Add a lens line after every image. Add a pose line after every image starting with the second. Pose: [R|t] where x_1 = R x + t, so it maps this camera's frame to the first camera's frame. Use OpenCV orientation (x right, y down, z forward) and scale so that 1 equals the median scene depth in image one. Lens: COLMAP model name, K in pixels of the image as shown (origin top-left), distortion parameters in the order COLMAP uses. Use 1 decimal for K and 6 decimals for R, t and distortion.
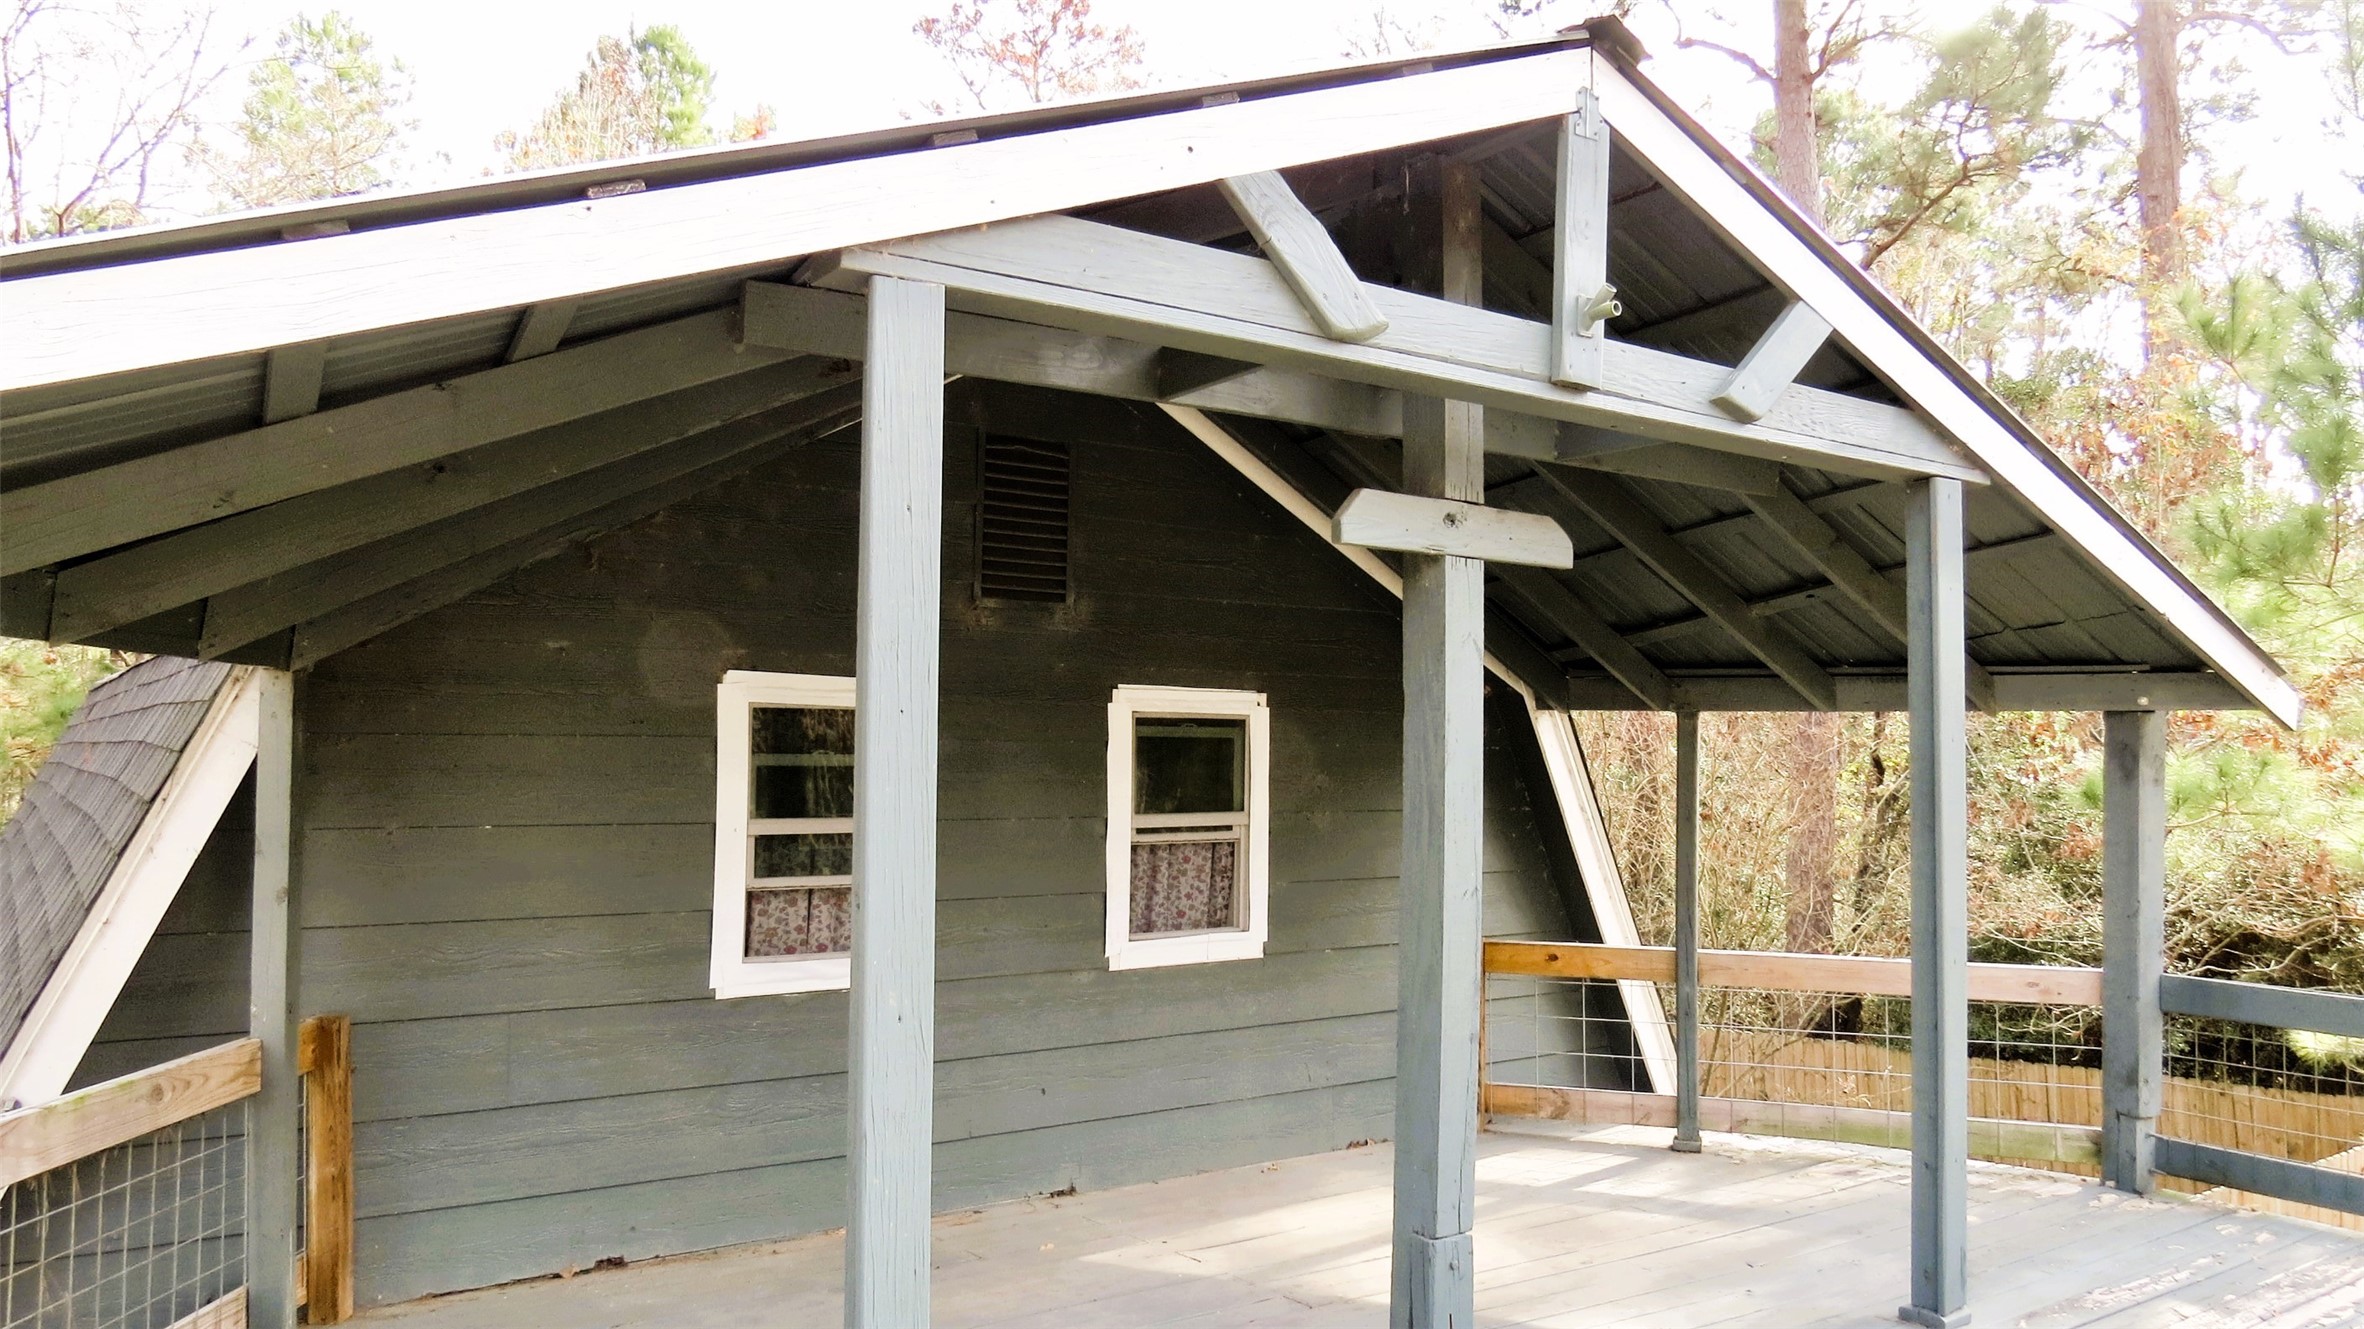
lens RADIAL K [[1709.0, 0, 1232.4], [0, 1709.0, 698.1], [0, 0, 1]] dist [-0.020612, -0.000252]
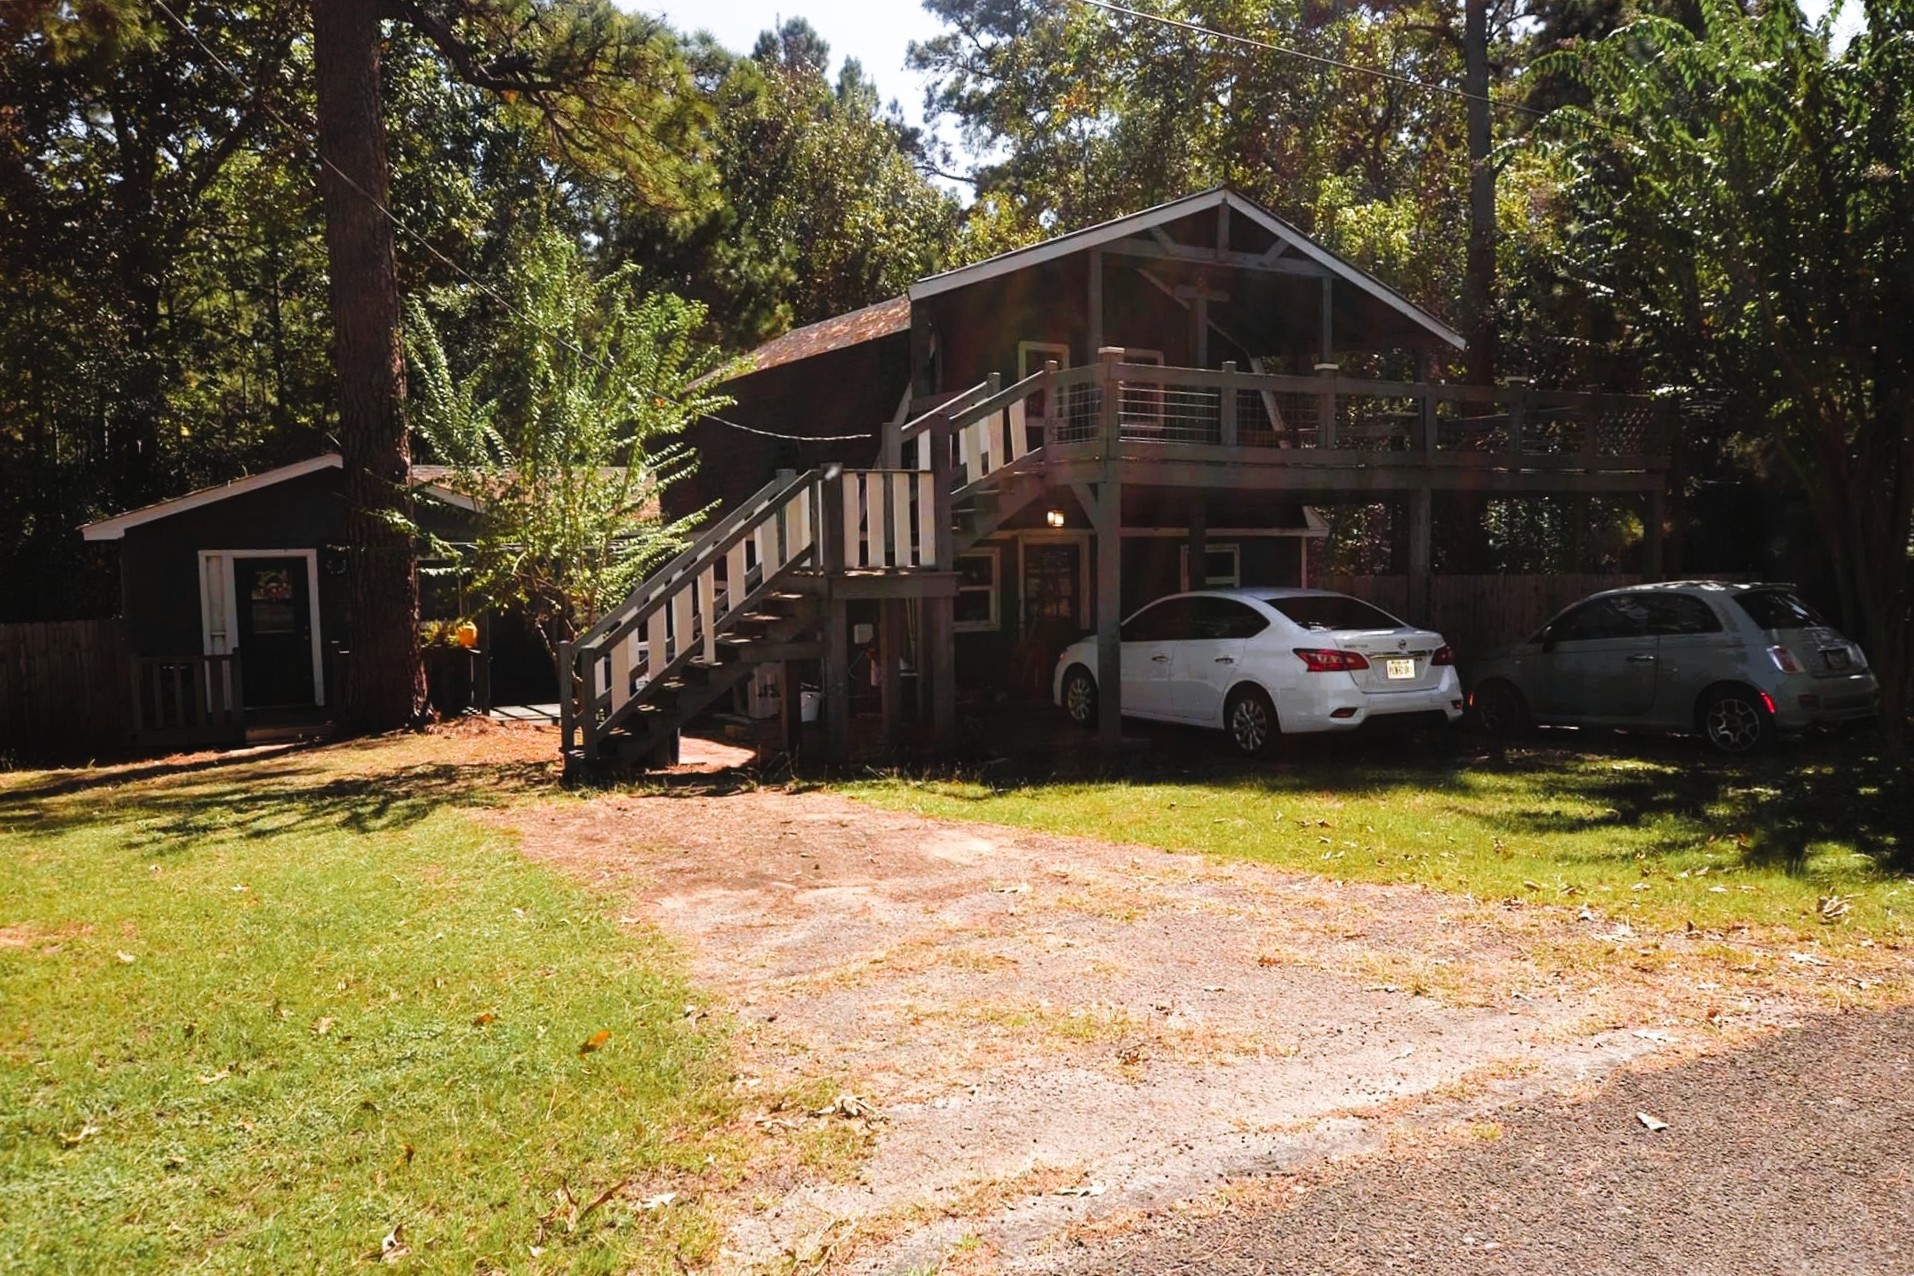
lens RADIAL K [[1333.1, 0, 957.0], [0, 1333.1, 638.0], [0, 0, 1]] dist [0.000488, -0.000540]
pose [[0.990400, -0.002703, -0.138205, -0.020072], [0.020089, 0.992009, 0.124559, 0.360872], [0.136763, -0.126140, 0.982540, -2.743472]]
